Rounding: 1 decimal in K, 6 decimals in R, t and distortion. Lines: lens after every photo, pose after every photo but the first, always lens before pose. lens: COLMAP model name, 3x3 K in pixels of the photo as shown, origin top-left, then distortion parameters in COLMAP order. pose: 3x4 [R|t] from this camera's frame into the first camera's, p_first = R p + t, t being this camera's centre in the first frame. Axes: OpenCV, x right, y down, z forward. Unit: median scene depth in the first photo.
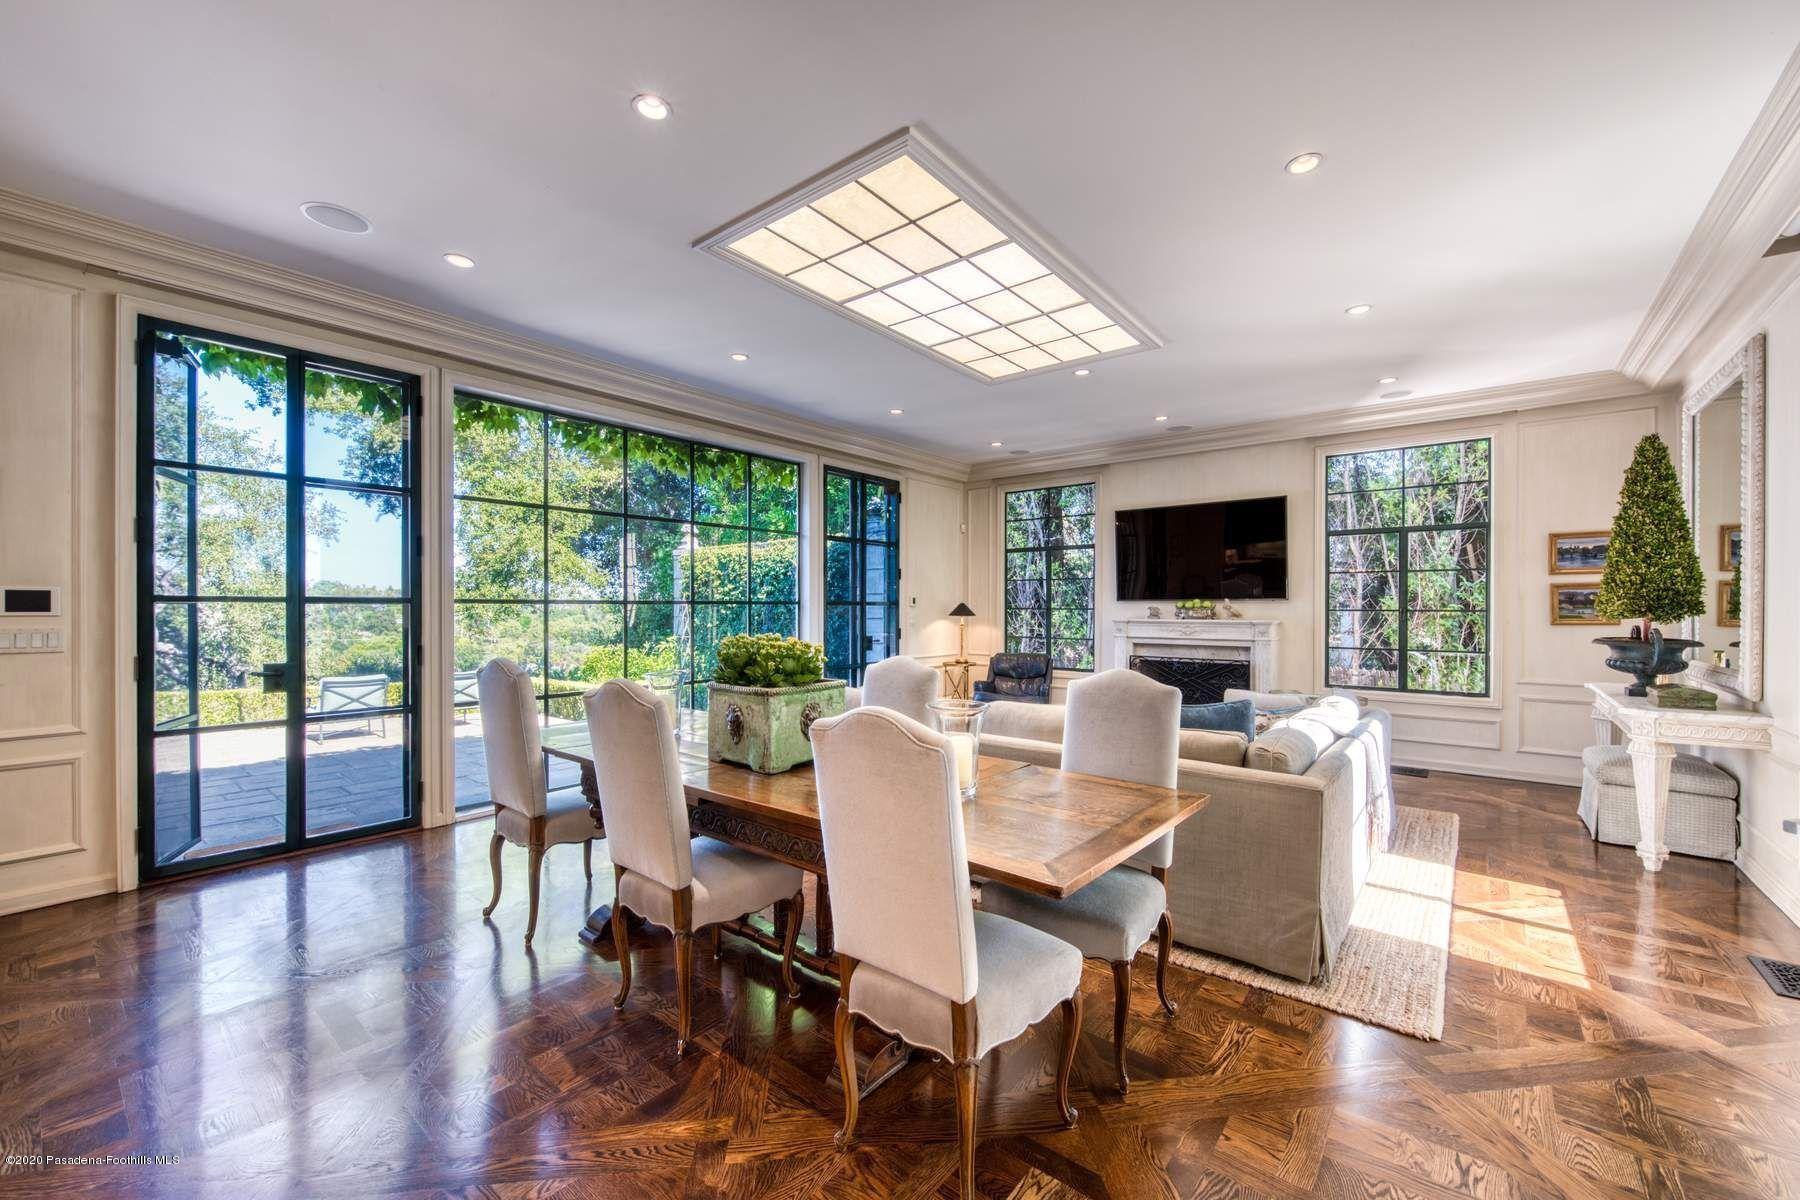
lens RADIAL K [[753.6, 0, 902.5], [0, 753.6, 606.2], [0, 0, 1]] dist [-0.003350, -0.000107]
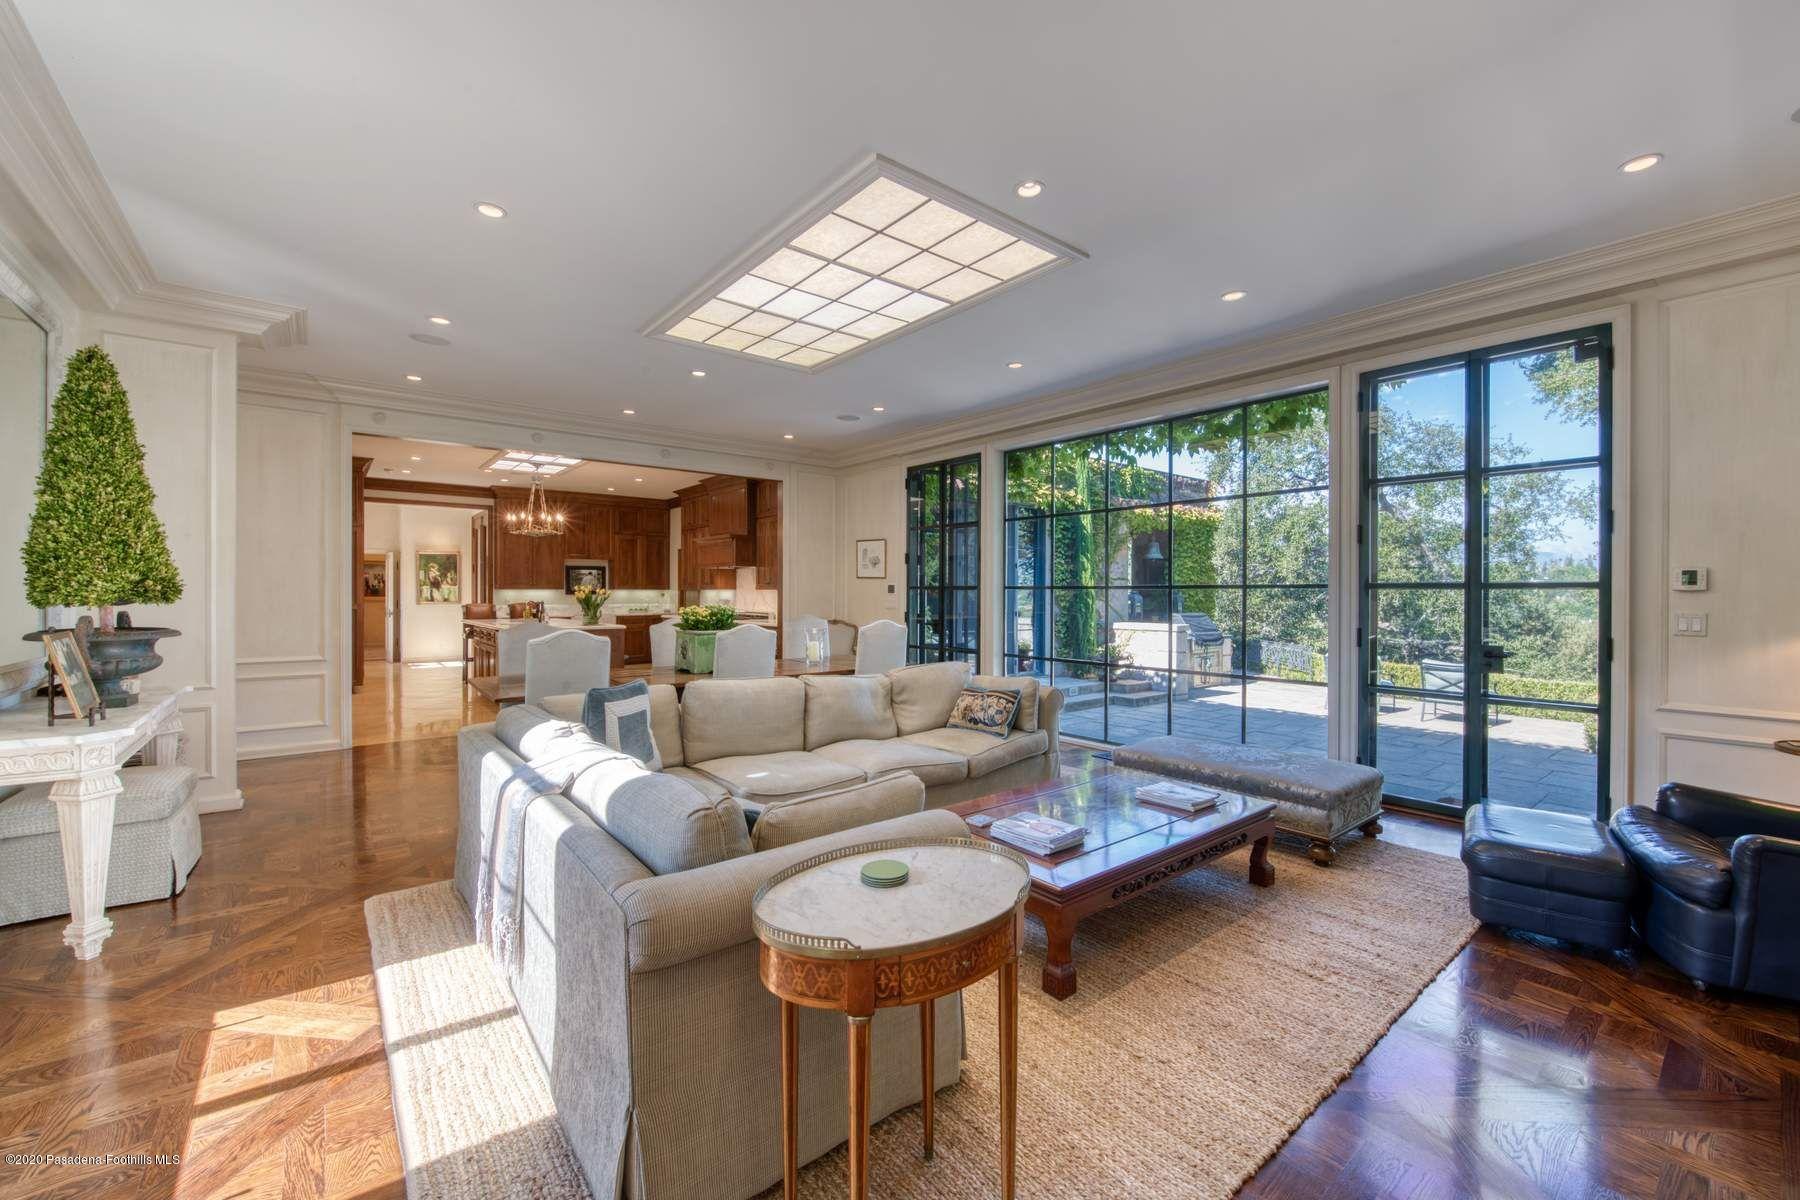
lens RADIAL K [[753.6, 0, 930.3], [0, 753.6, 593.1], [0, 0, 1]] dist [-0.003350, -0.000107]
pose [[-0.238179, 0.000415, -0.971221, 0.734156], [-0.003250, 0.999994, 0.001224, 0.002829], [0.971216, 0.003448, -0.238176, 0.945718]]
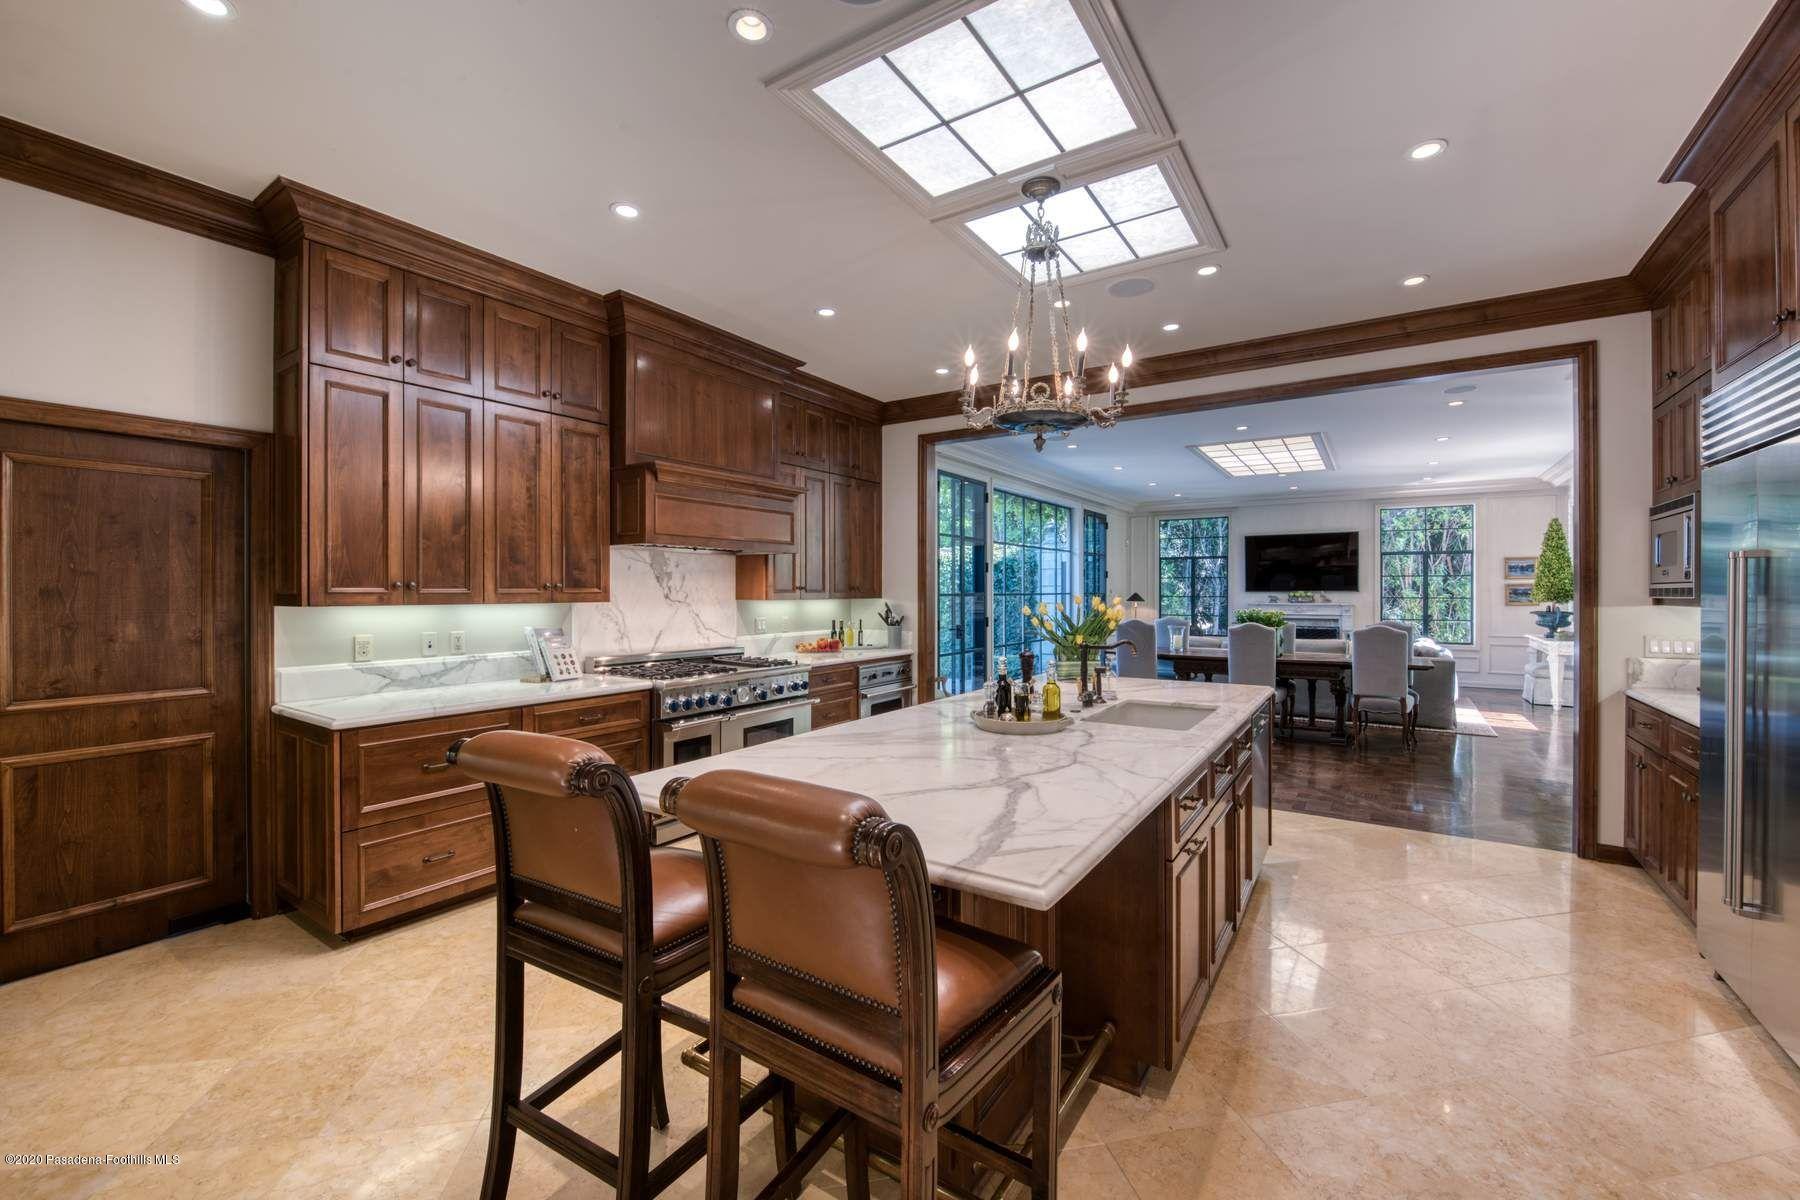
lens RADIAL K [[753.6, 0, 893.3], [0, 753.6, 585.5], [0, 0, 1]] dist [-0.003350, -0.000107]
pose [[0.997932, 0.000830, 0.064274, -0.918061], [-0.000398, 0.999977, -0.006739, -0.014160], [-0.064278, 0.006700, 0.997910, -0.911292]]
